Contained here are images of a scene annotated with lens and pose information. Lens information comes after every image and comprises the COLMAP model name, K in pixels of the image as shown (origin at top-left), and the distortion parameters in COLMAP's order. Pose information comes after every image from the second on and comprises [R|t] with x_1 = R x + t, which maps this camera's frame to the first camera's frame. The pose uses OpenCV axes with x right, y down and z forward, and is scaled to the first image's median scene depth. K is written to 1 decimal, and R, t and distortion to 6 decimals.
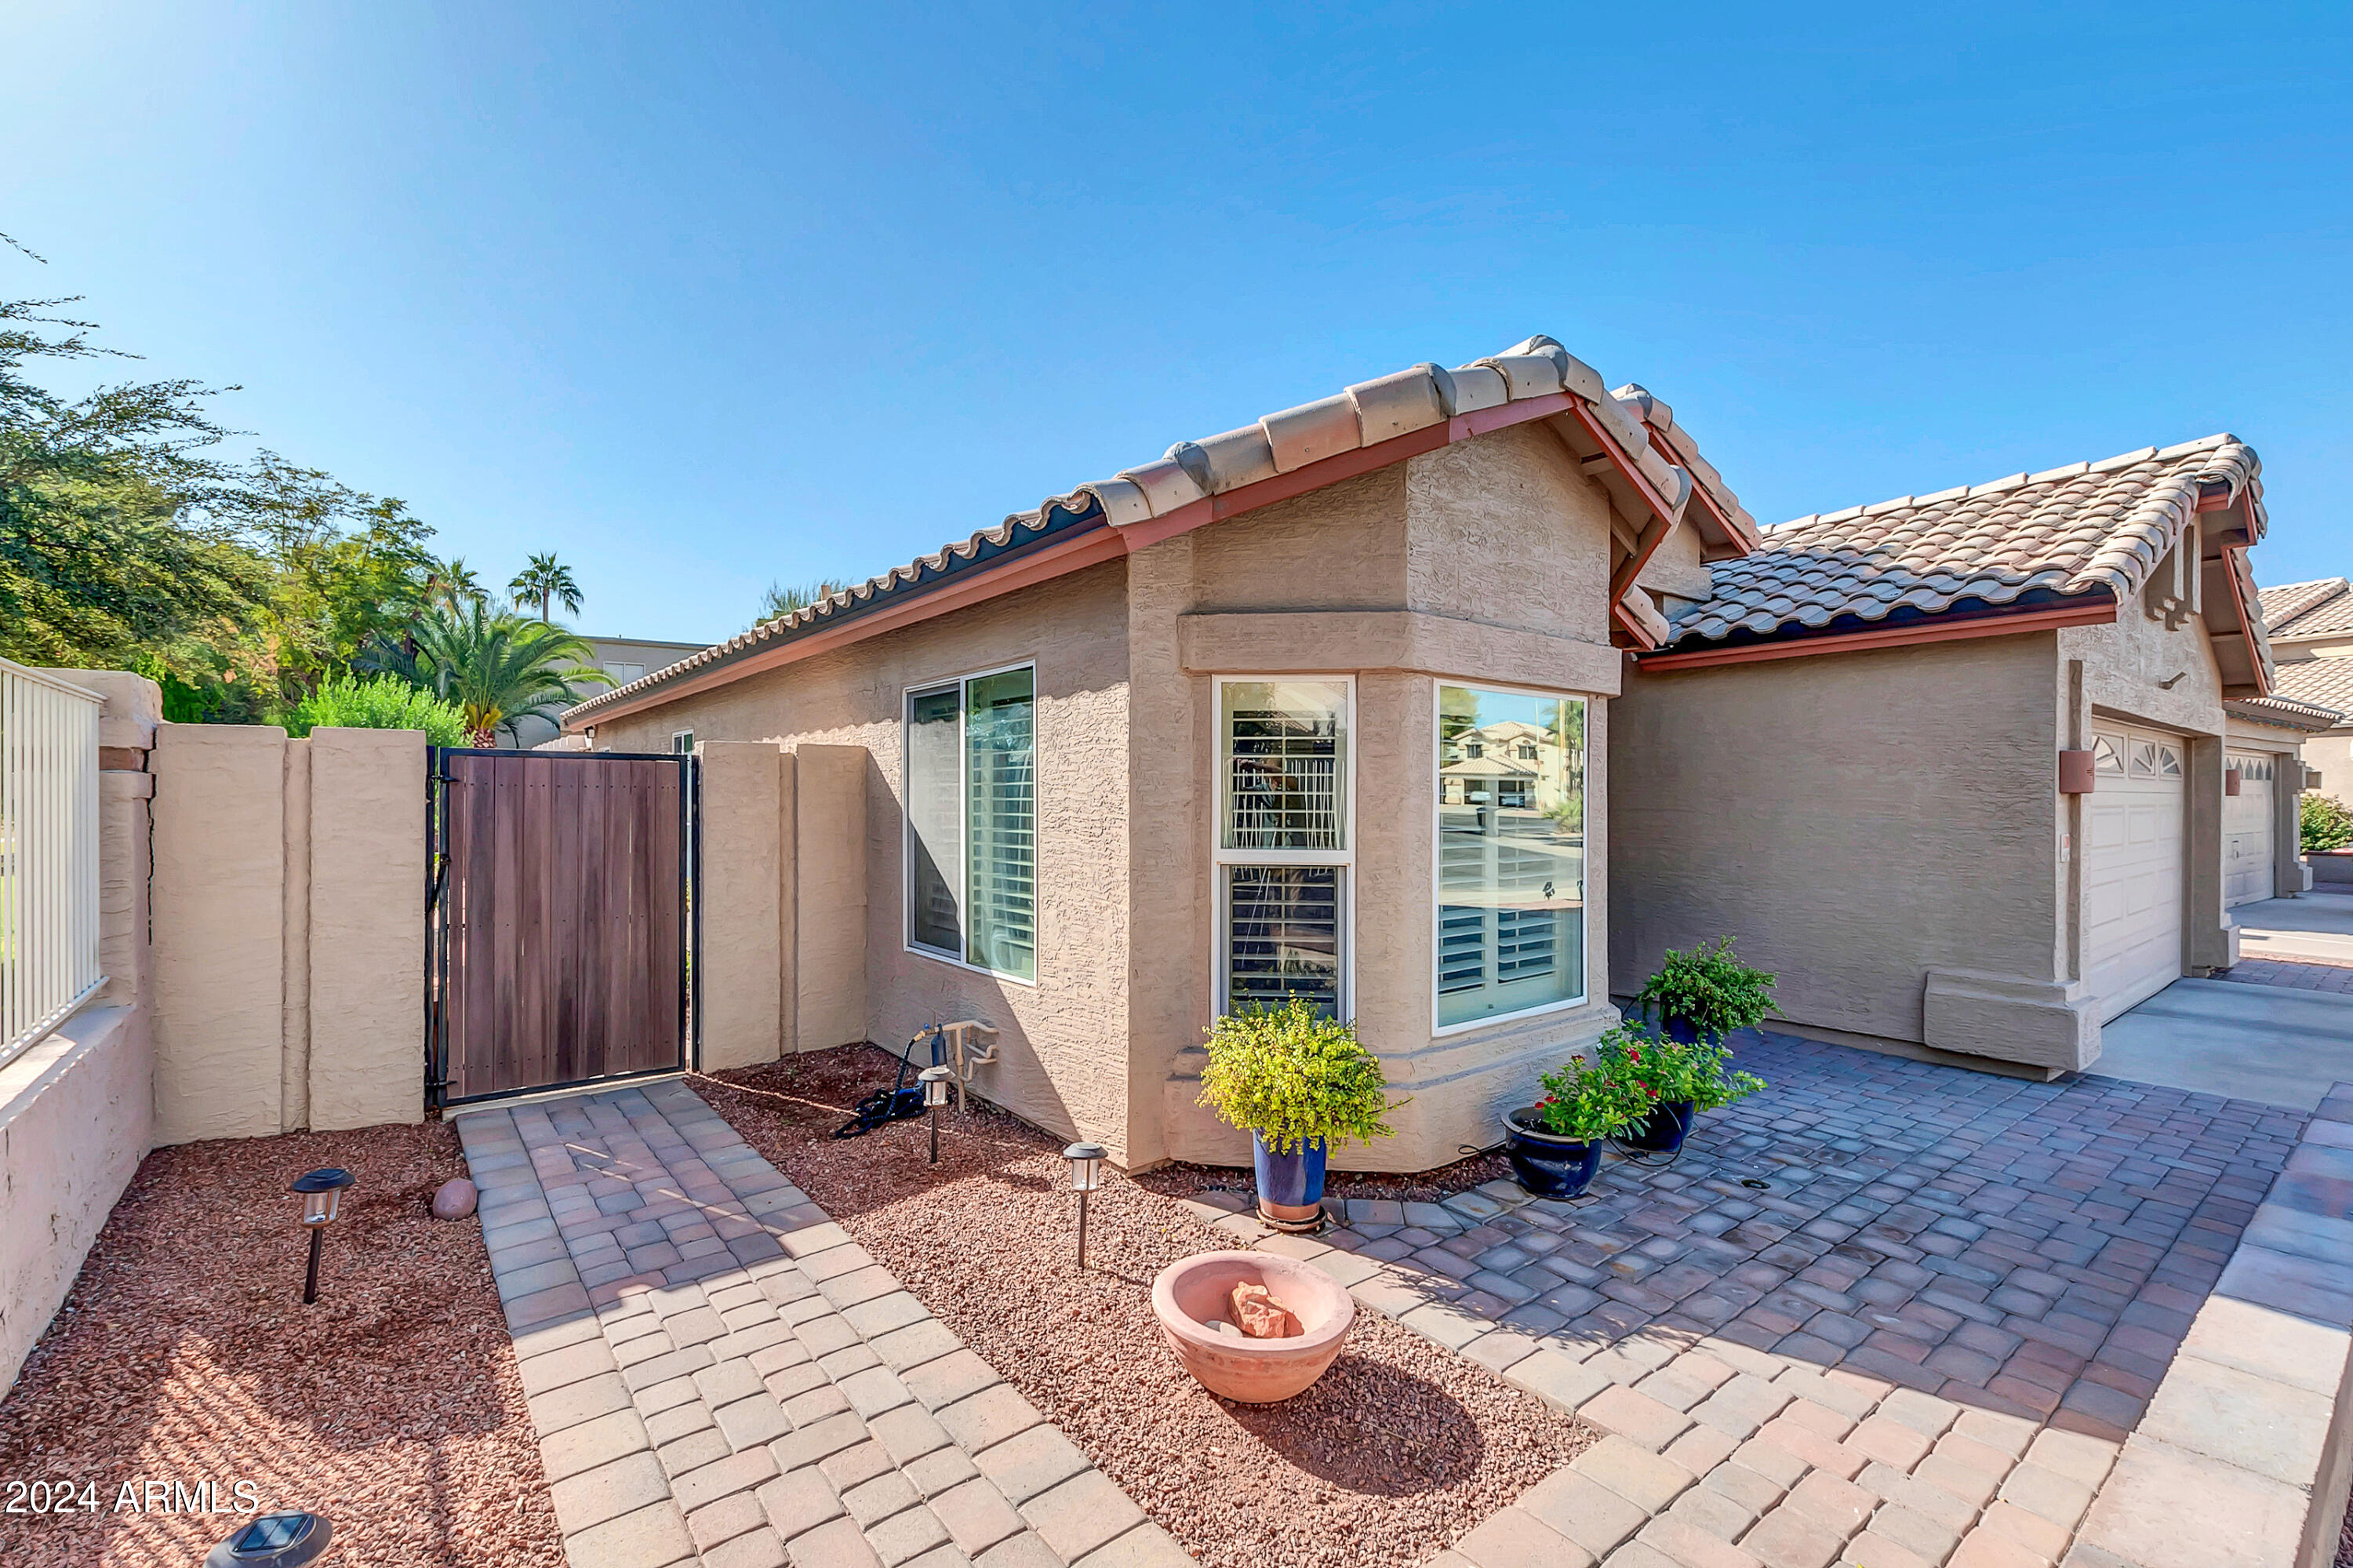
lens RADIAL K [[1023.4, 0, 1153.3], [0, 1023.4, 804.9], [0, 0, 1]] dist [0.000199, -0.000209]
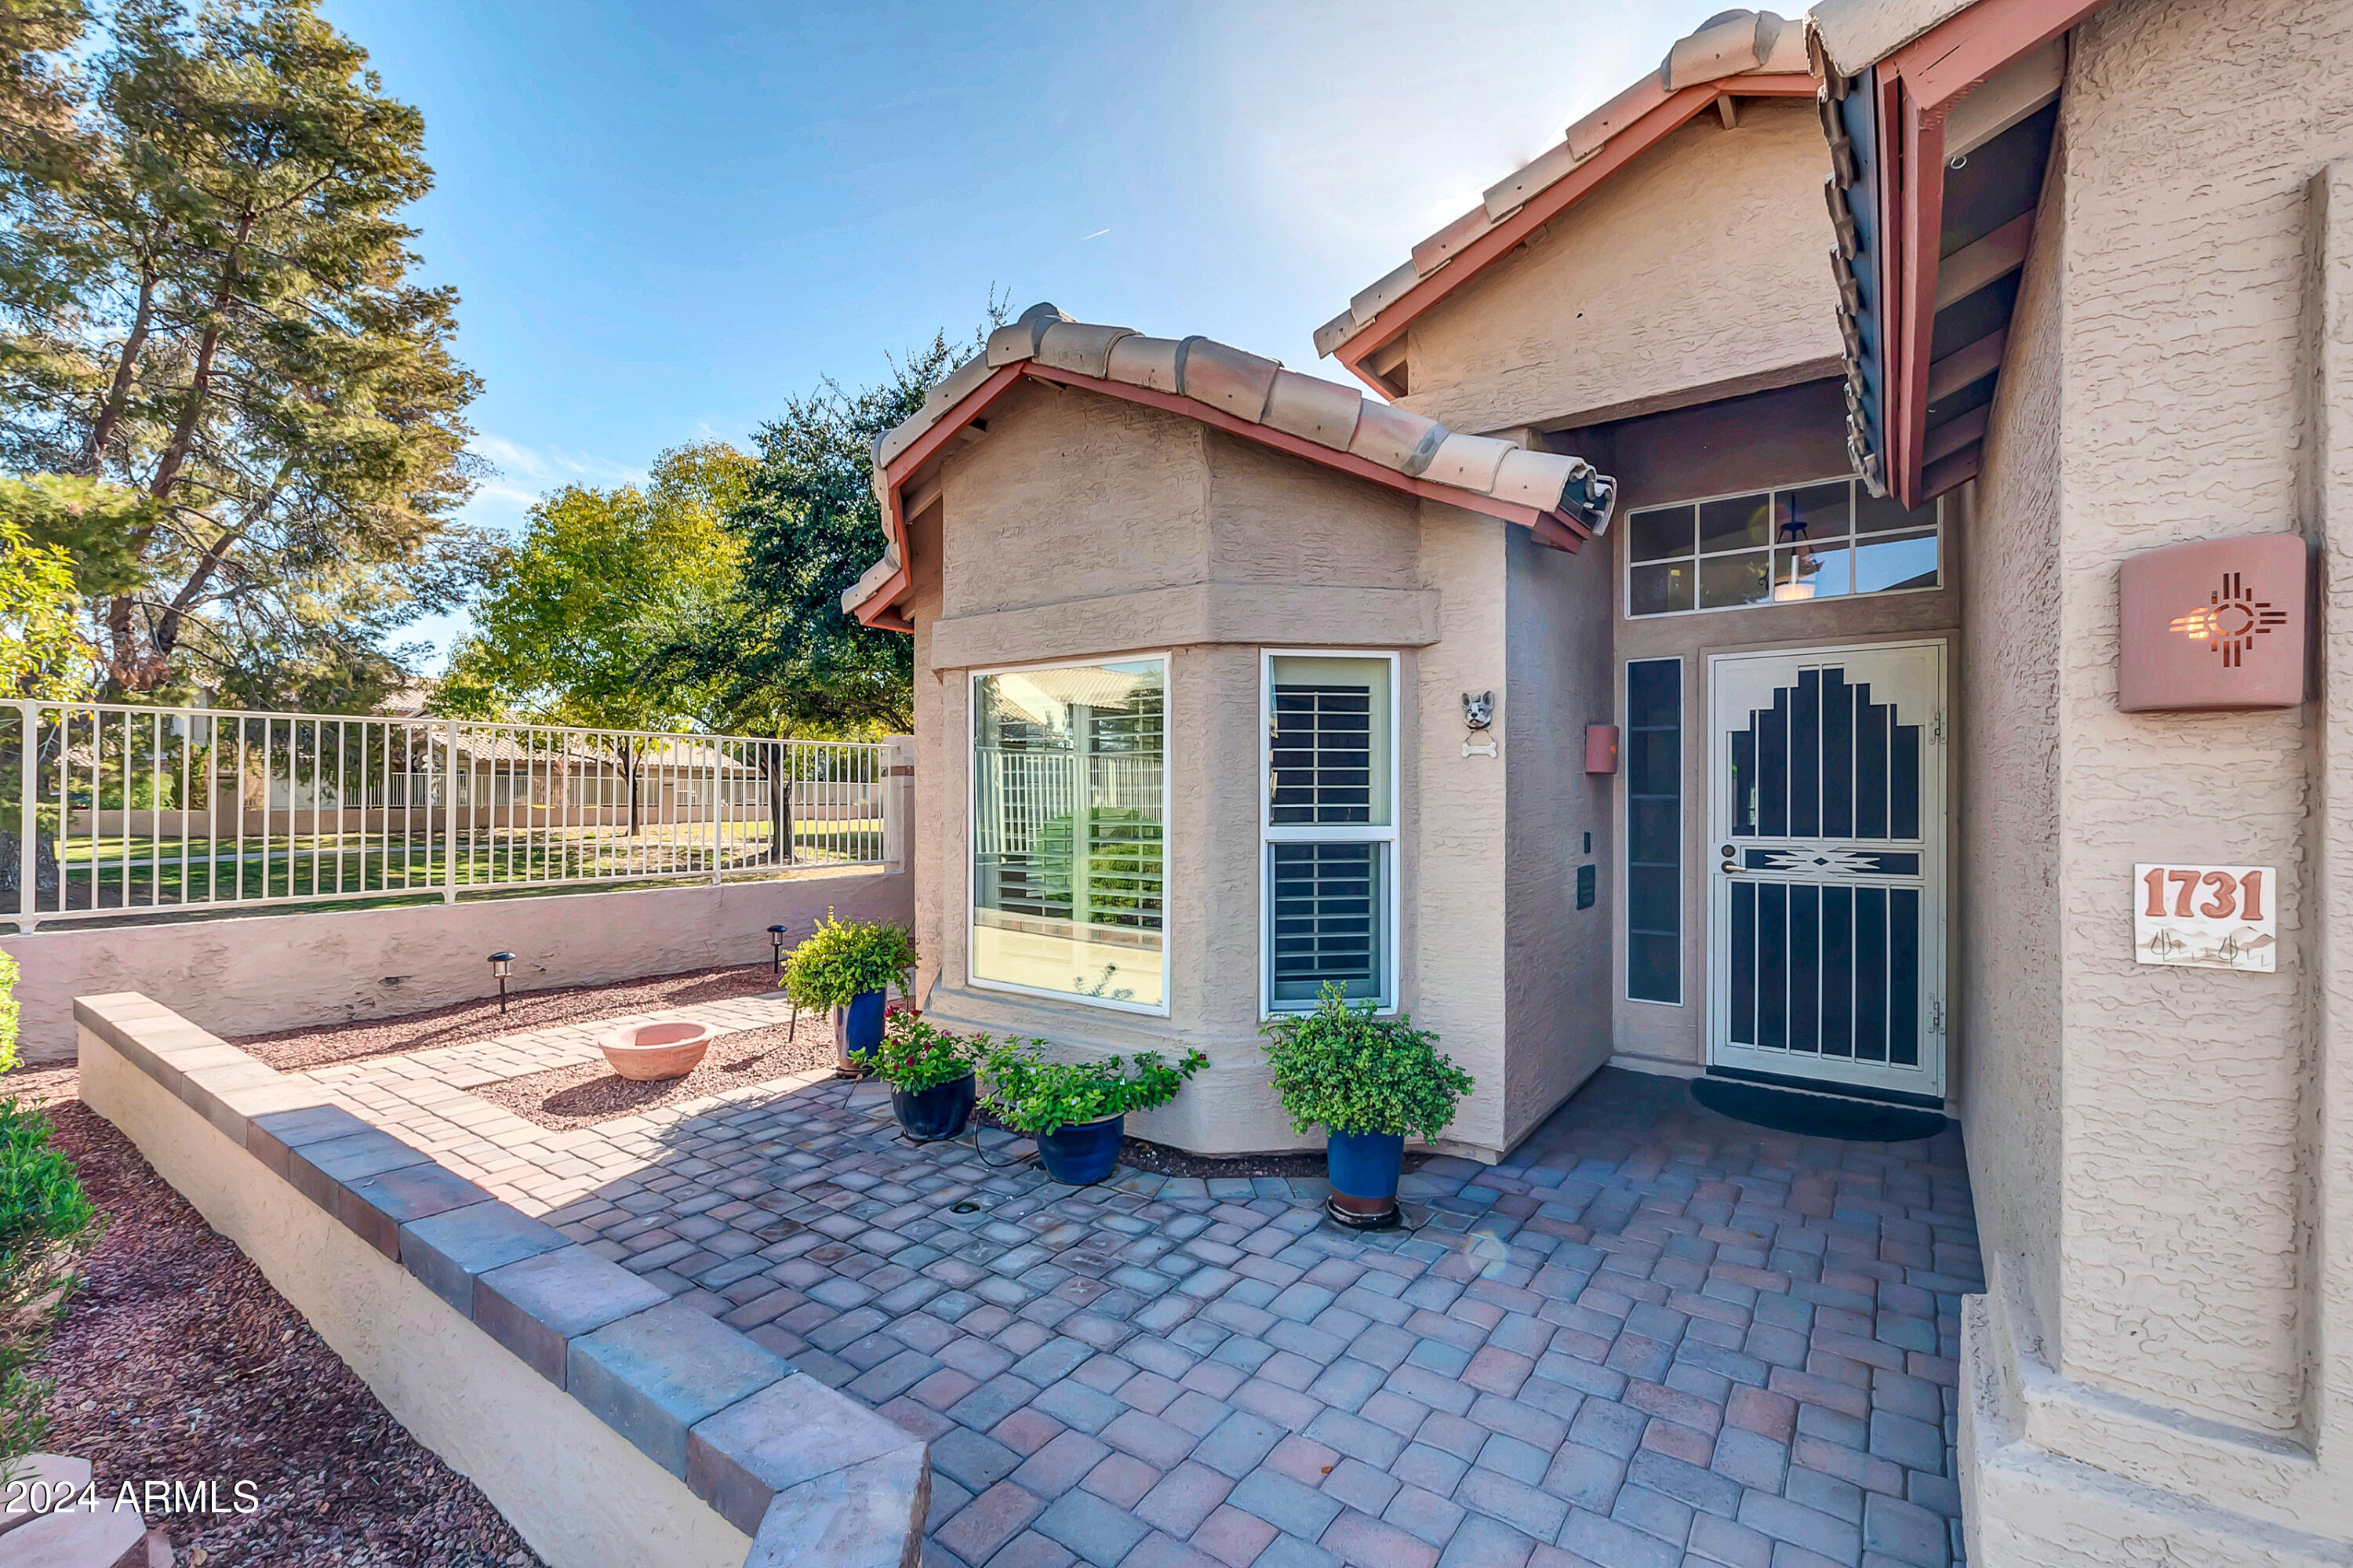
lens RADIAL K [[1023.4, 0, 1171.5], [0, 1023.4, 778.4], [0, 0, 1]] dist [0.000199, -0.000209]
pose [[0.294737, -0.003331, -0.955573, 1.144319], [-0.009124, 0.999939, -0.006299, 0.003745], [0.955535, 0.010575, 0.294689, 0.699065]]
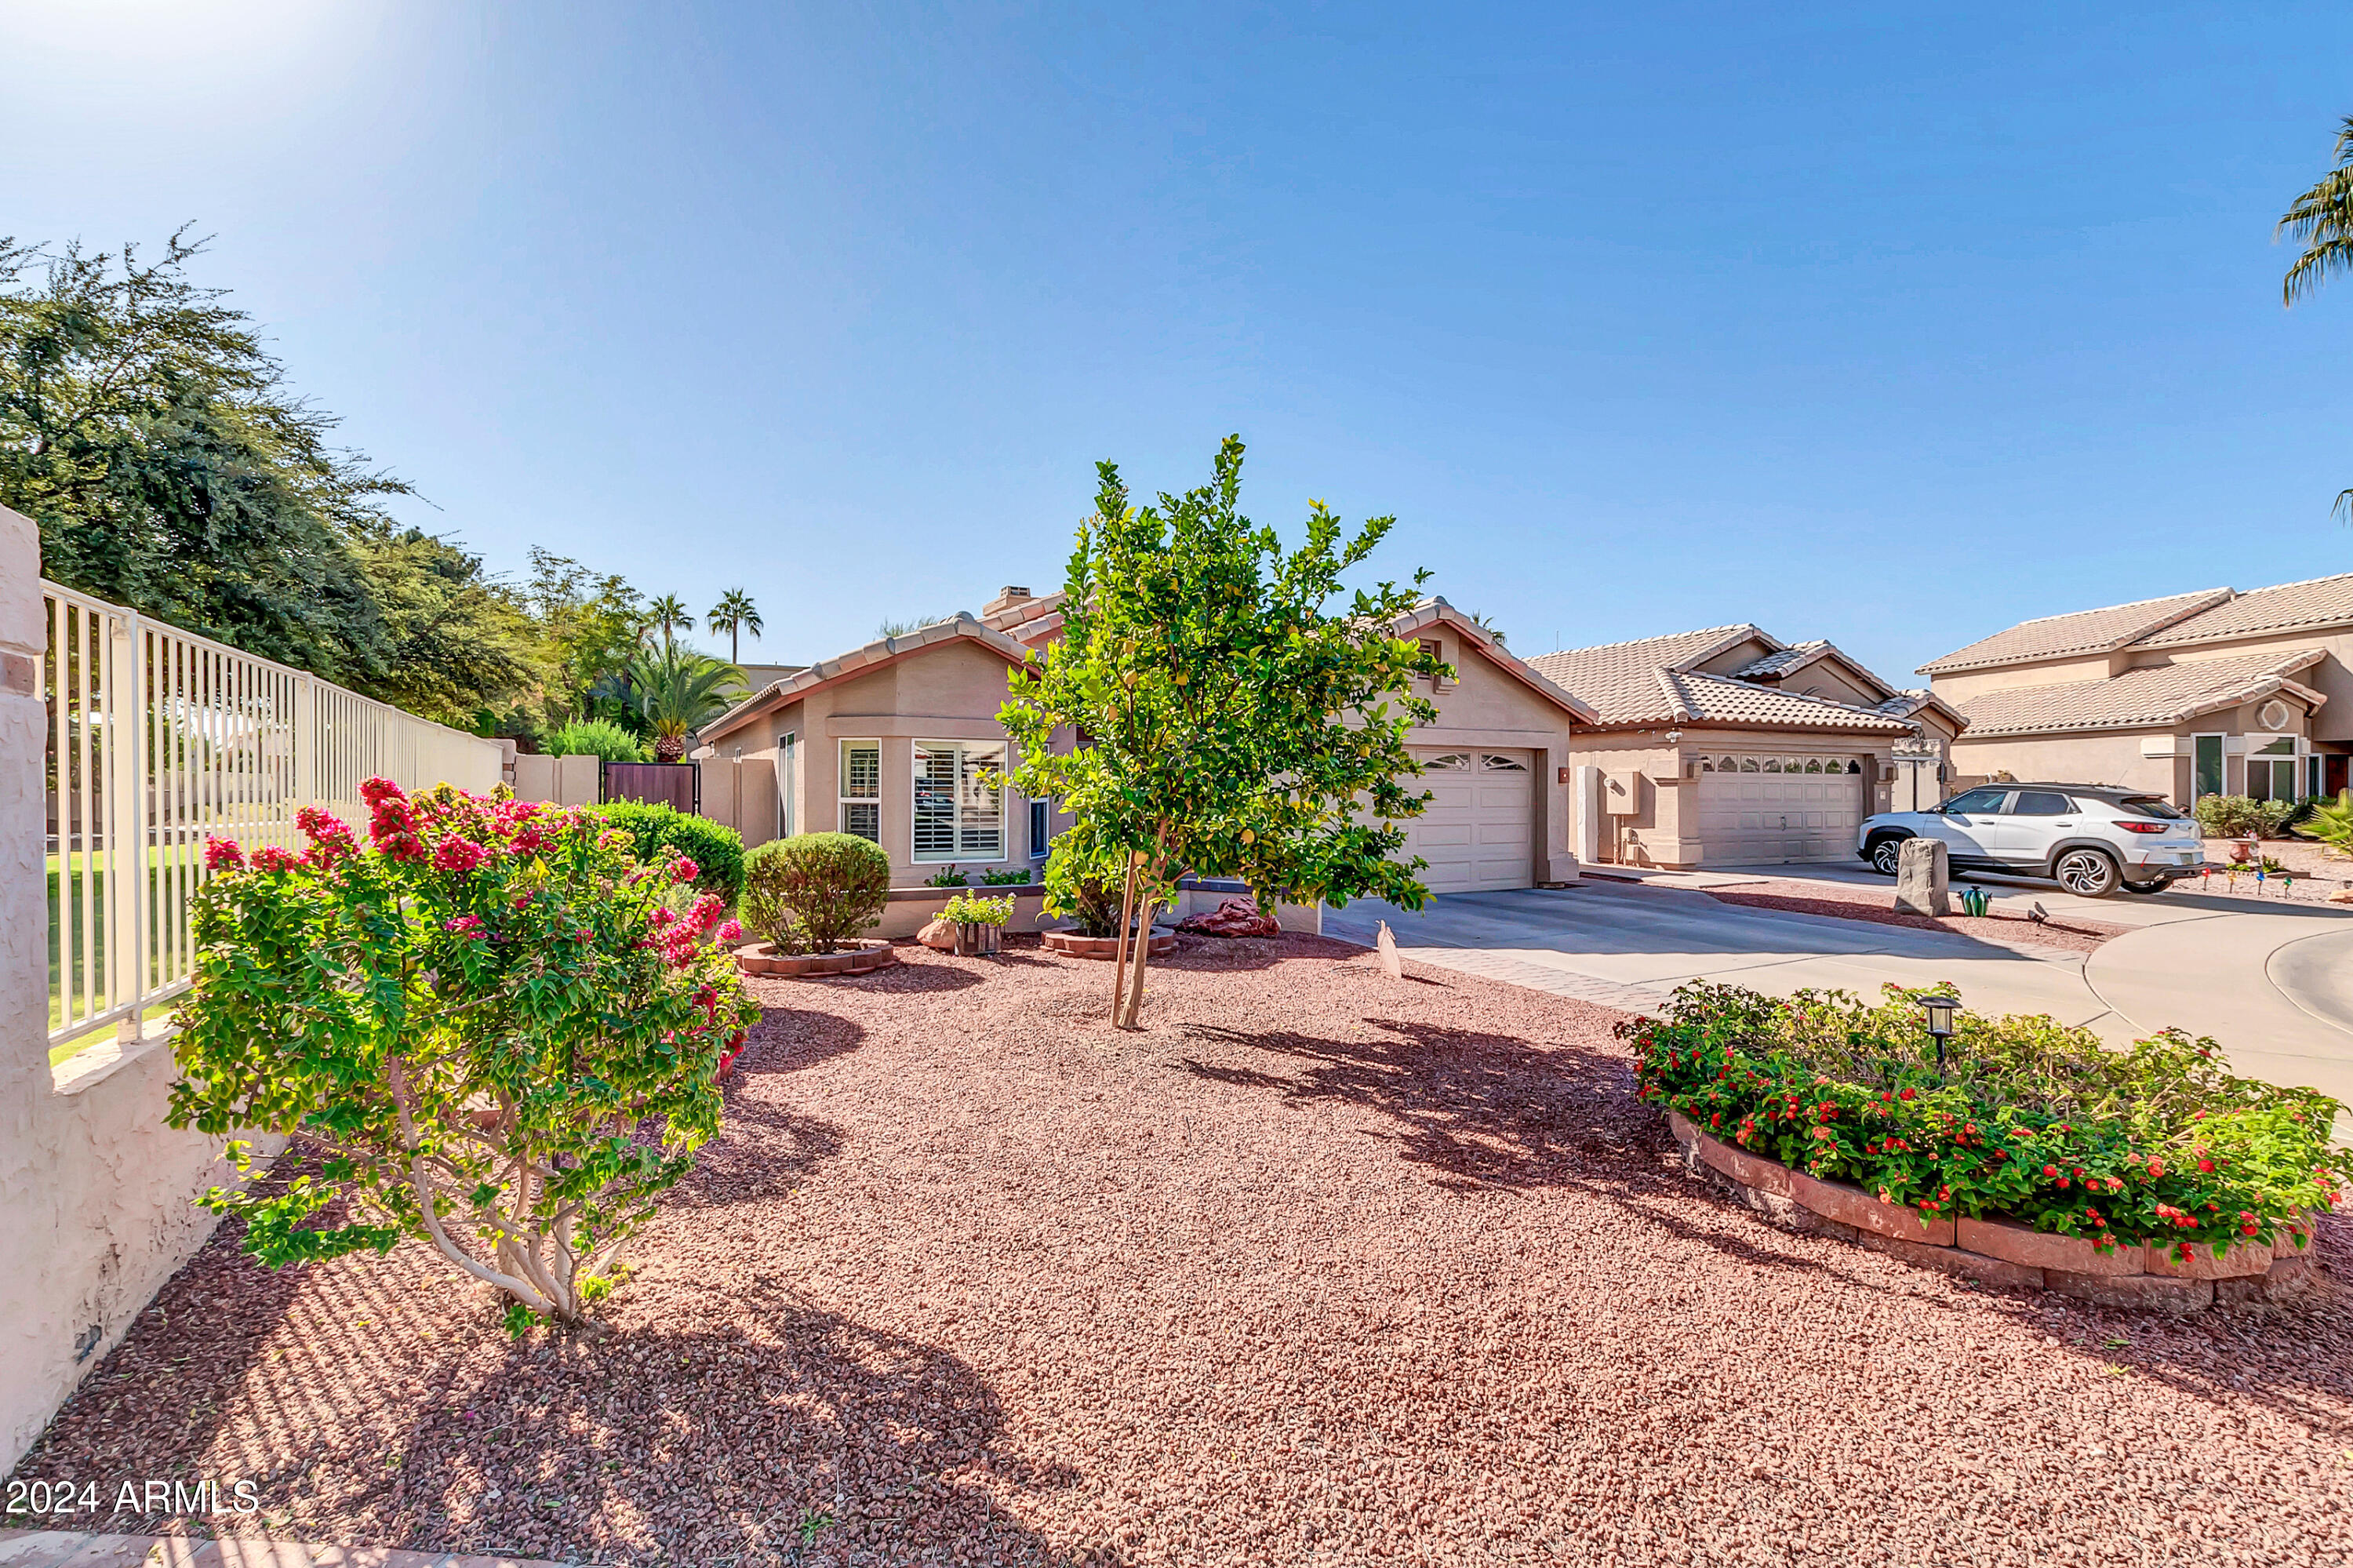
lens RADIAL K [[1023.4, 0, 1170.1], [0, 1023.4, 795.2], [0, 0, 1]] dist [0.000199, -0.000209]
pose [[0.988048, 0.003325, -0.154112, 1.155066], [-0.003523, 0.999993, -0.001016, 0.029960], [0.154107, 0.001547, 0.988053, -1.389809]]
